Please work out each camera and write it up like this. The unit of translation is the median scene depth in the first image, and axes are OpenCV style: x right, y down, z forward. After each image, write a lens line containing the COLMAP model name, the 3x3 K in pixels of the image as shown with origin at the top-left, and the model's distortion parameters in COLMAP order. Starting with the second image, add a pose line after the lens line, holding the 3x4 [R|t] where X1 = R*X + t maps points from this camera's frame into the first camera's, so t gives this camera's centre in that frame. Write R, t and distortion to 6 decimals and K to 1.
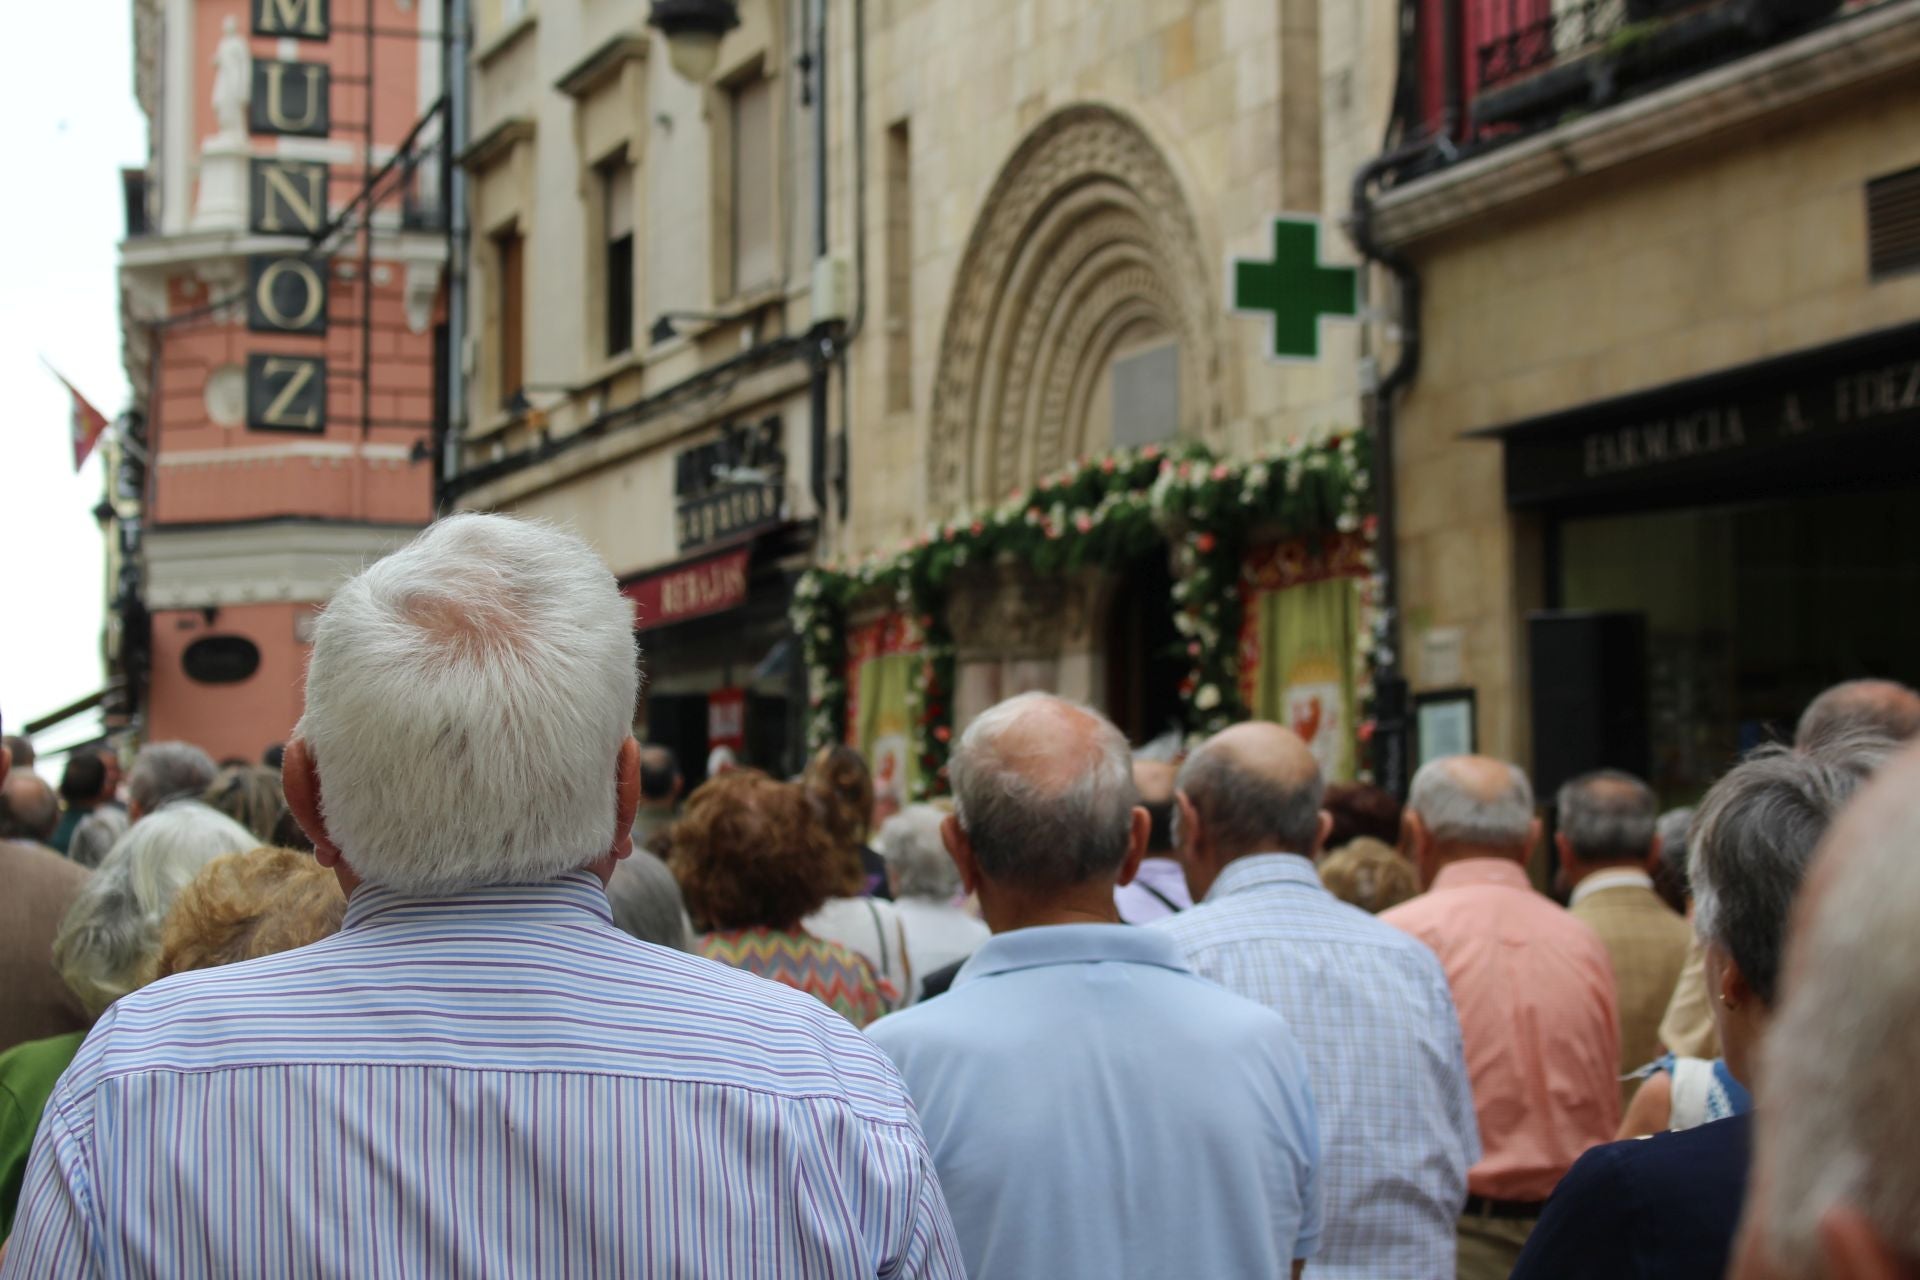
lens RADIAL K [[3682.6, 0, 990.6], [0, 3682.6, 644.1], [0, 0, 1]] dist [-0.006710, 0.089473]
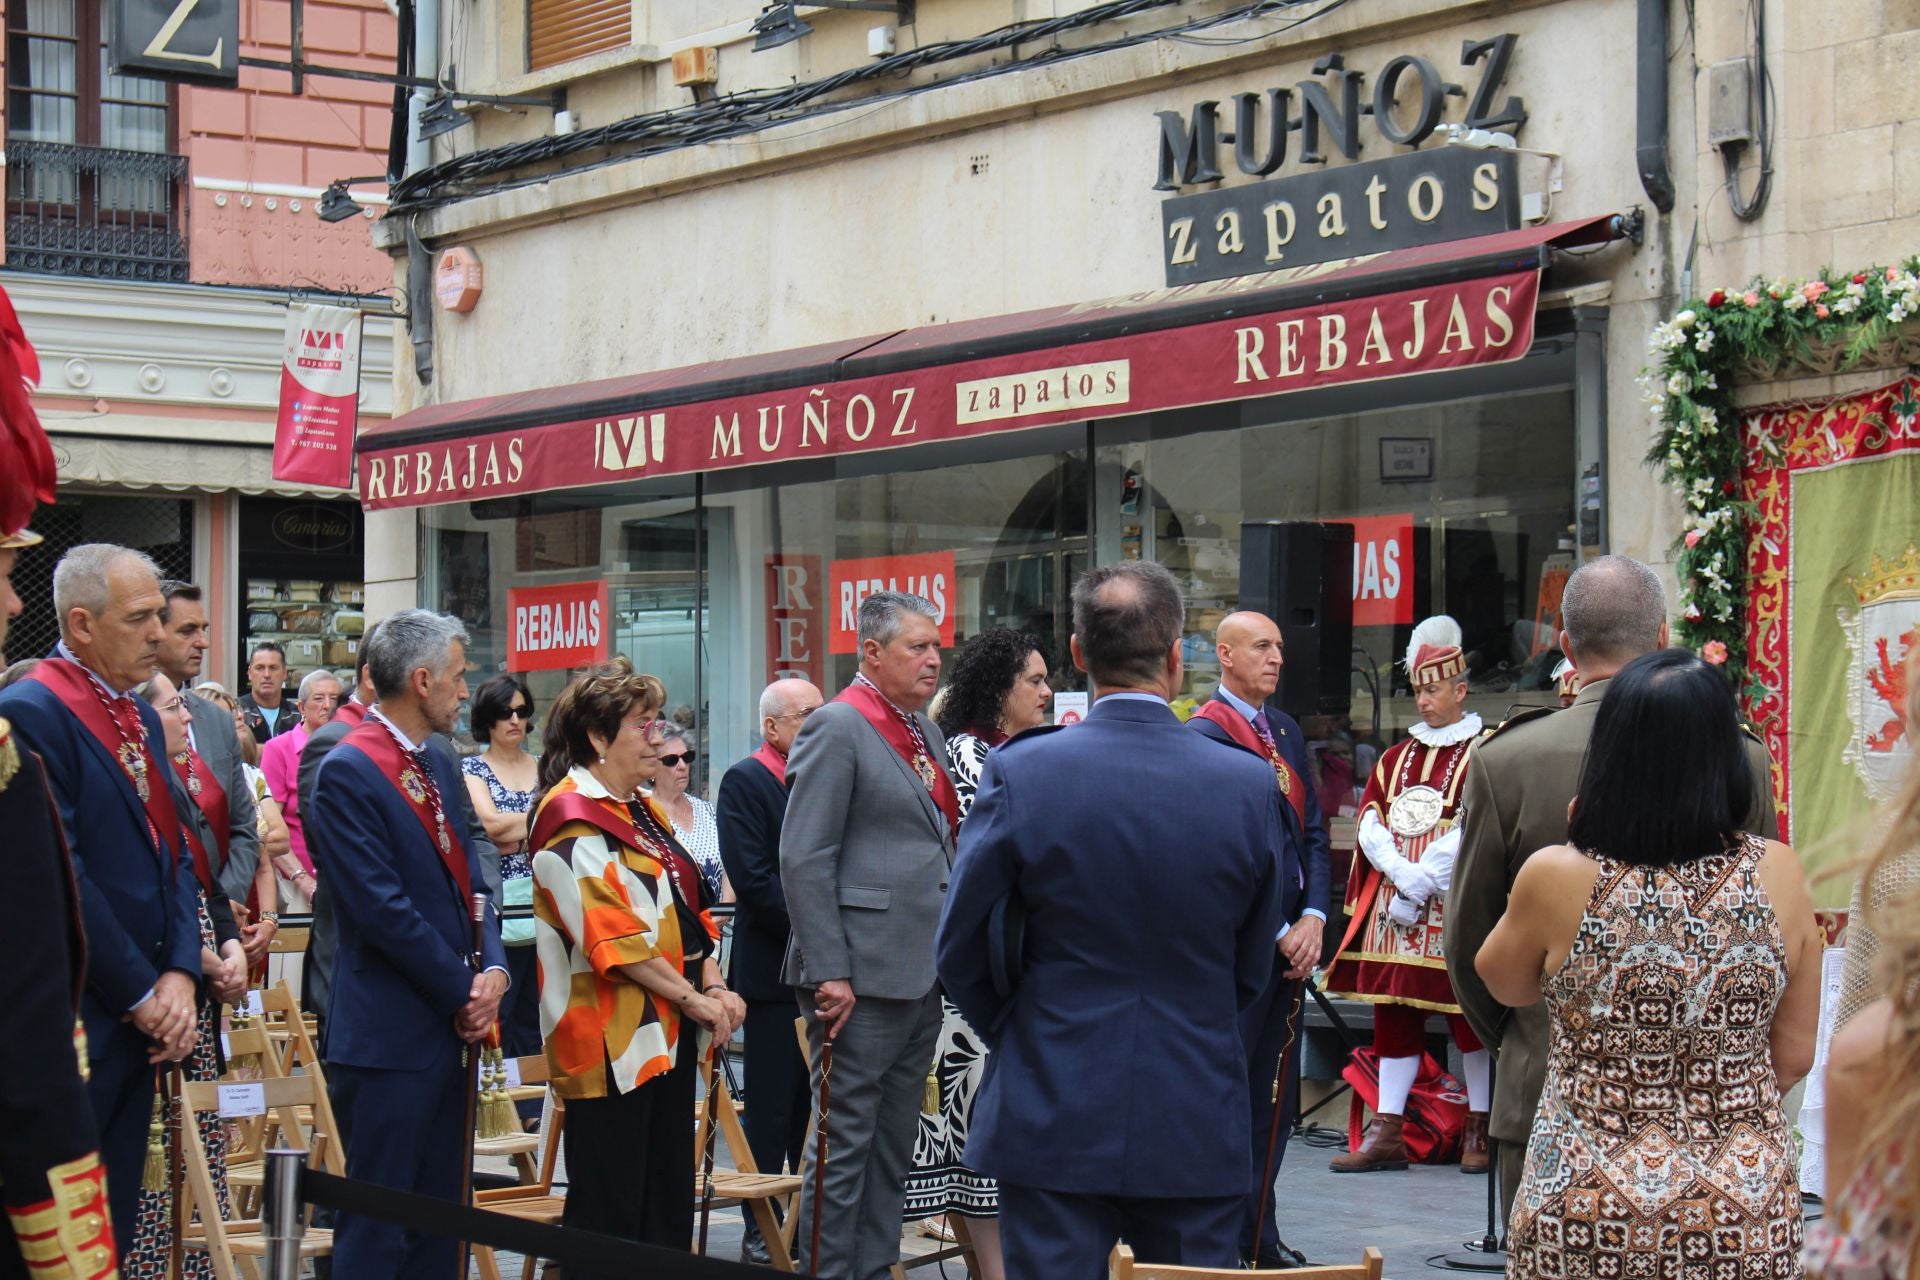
lens RADIAL K [[4579.8, 0, 960.0], [0, 4579.8, 640.0], [0, 0, 1]] dist [0.027035, 0.283705]
pose [[0.975411, 0.011848, 0.220076, -0.328227], [-0.018211, 0.999472, 0.026908, 0.015058], [-0.219641, -0.030254, 0.975112, 0.358715]]
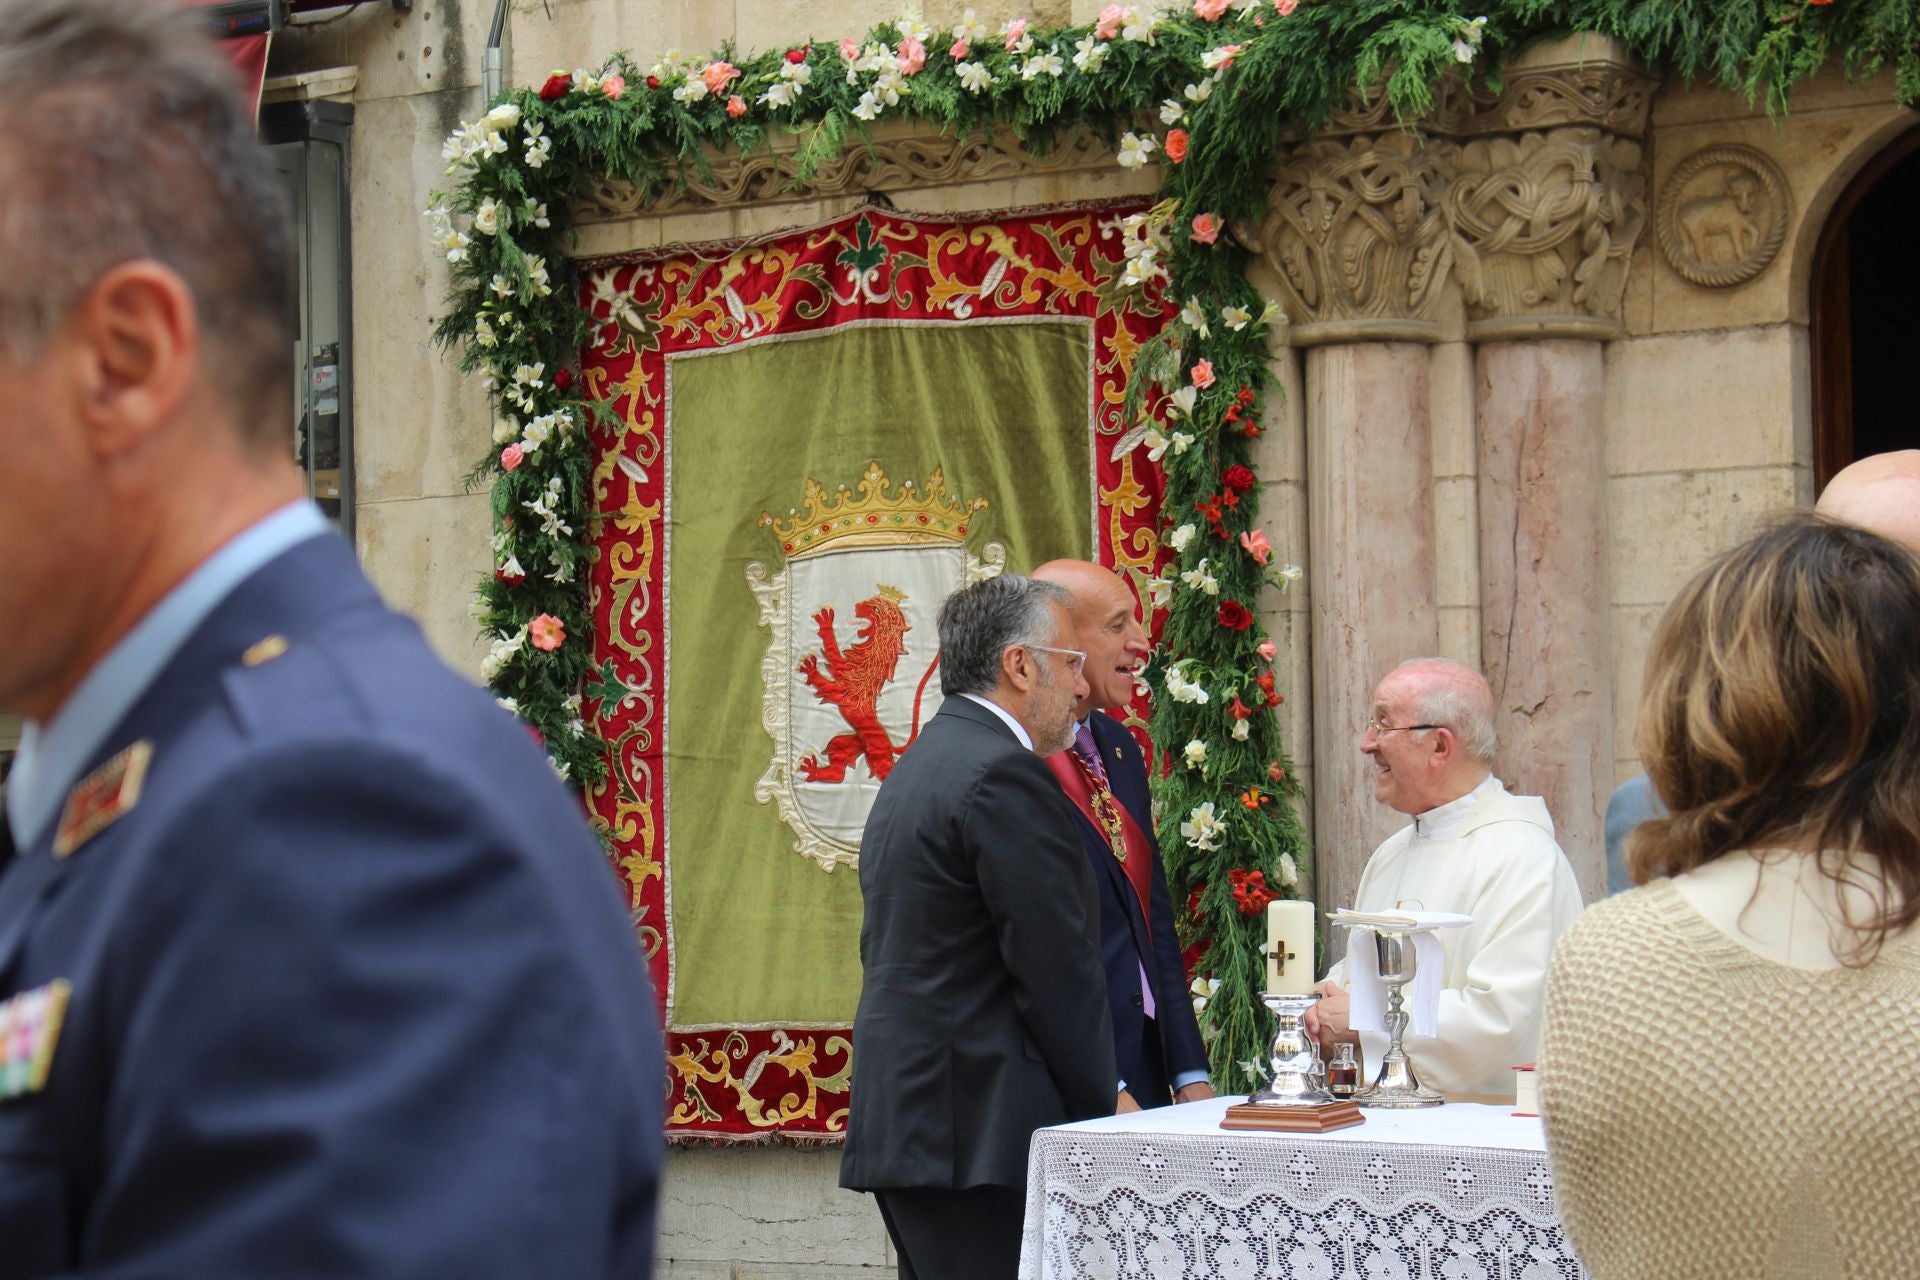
lens RADIAL K [[4579.8, 0, 960.0], [0, 4579.8, 640.0], [0, 0, 1]] dist [0.027035, 0.283705]
pose [[0.814145, 0.018855, 0.580356, -0.290139], [-0.029842, 0.999511, 0.009390, 0.029802], [-0.579894, -0.024964, 0.814309, 0.636721]]
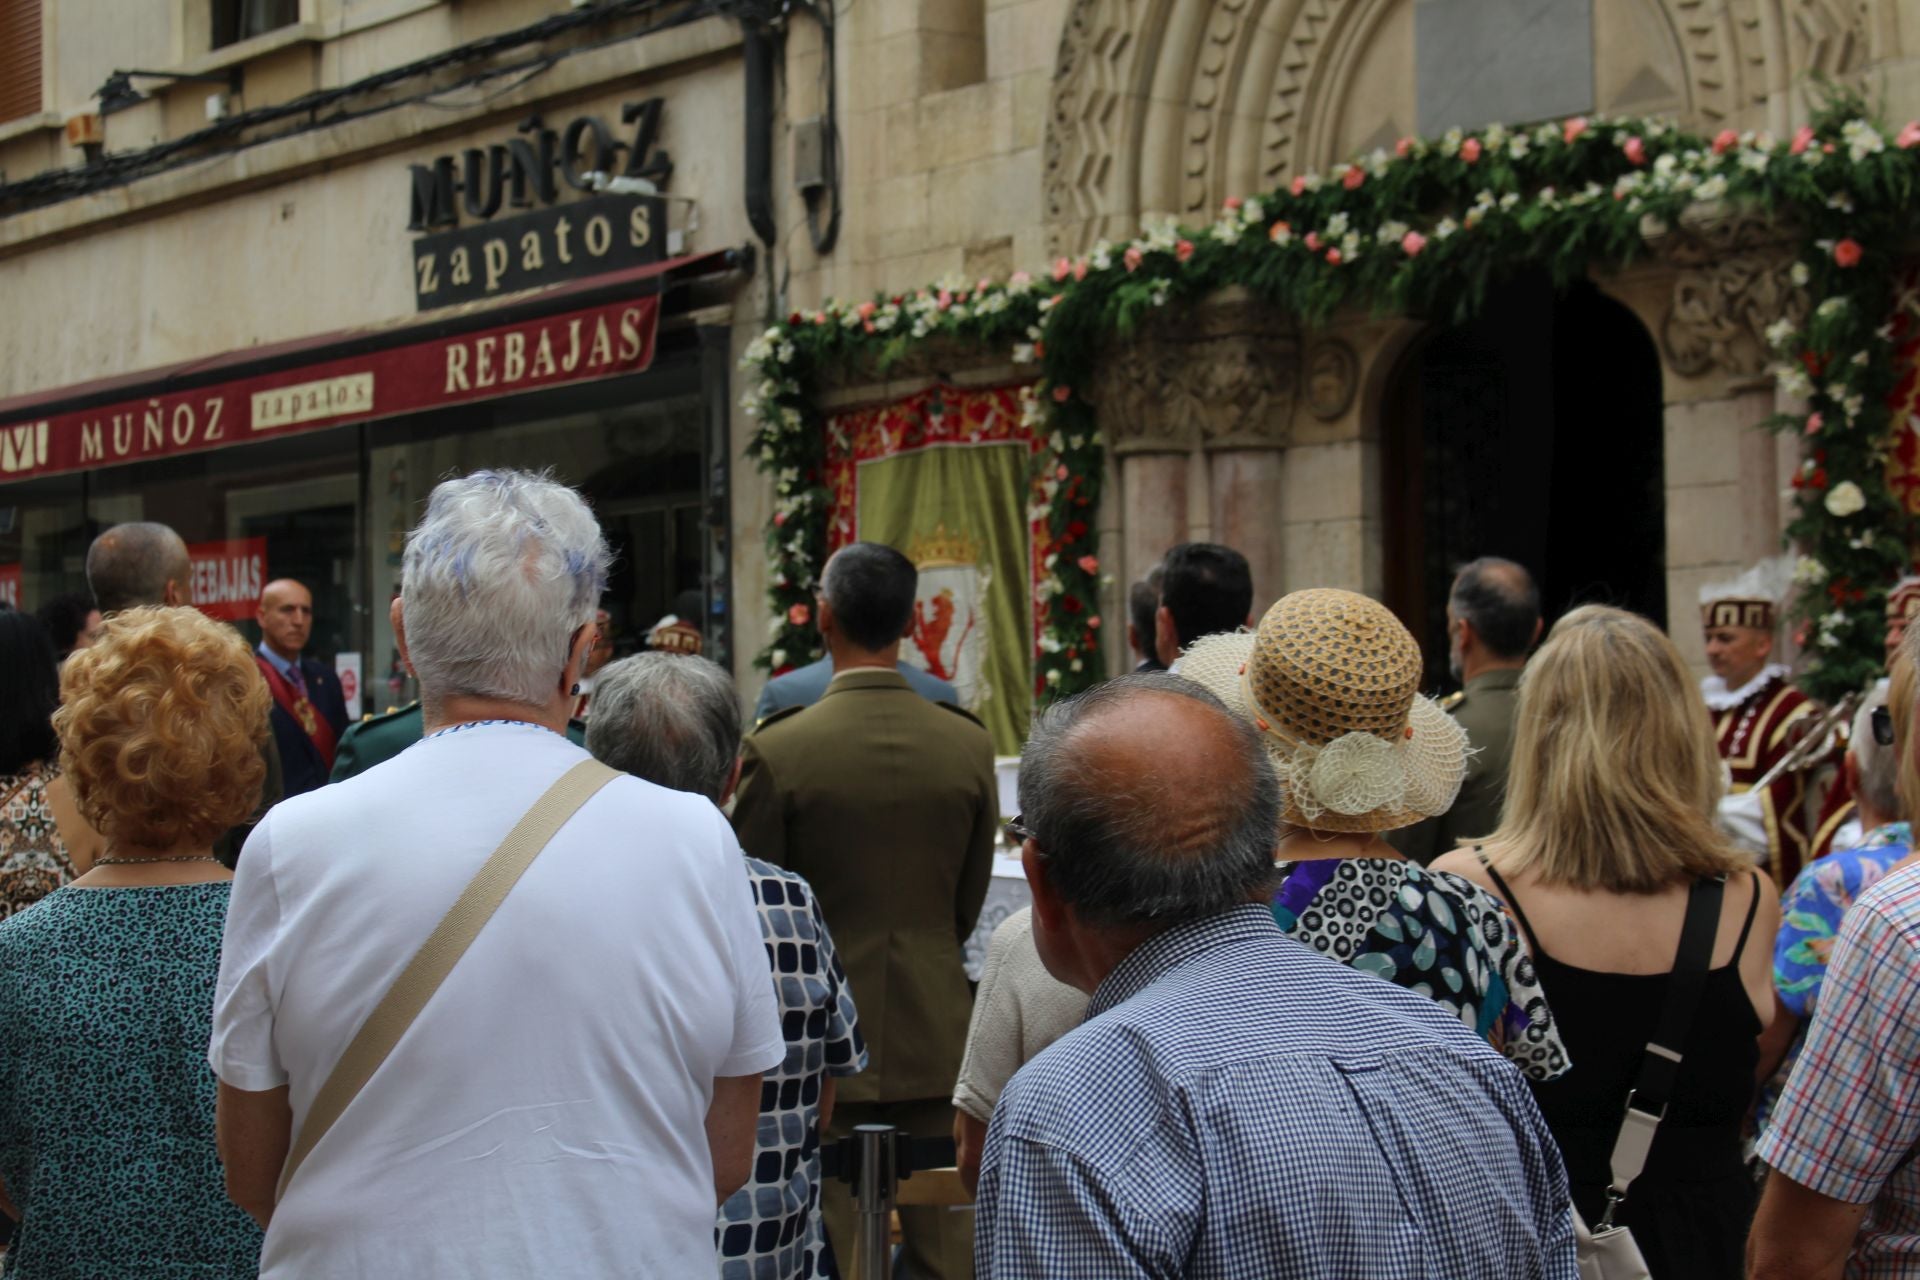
lens RADIAL K [[3768.4, 0, 960.0], [0, 3768.4, 640.0], [0, 0, 1]] dist [-0.001072, 0.021094]
pose [[0.960863, 0.002320, 0.277014, -0.218151], [-0.011520, 0.999435, 0.031588, 0.016379], [-0.276784, -0.033543, 0.960347, 0.346656]]
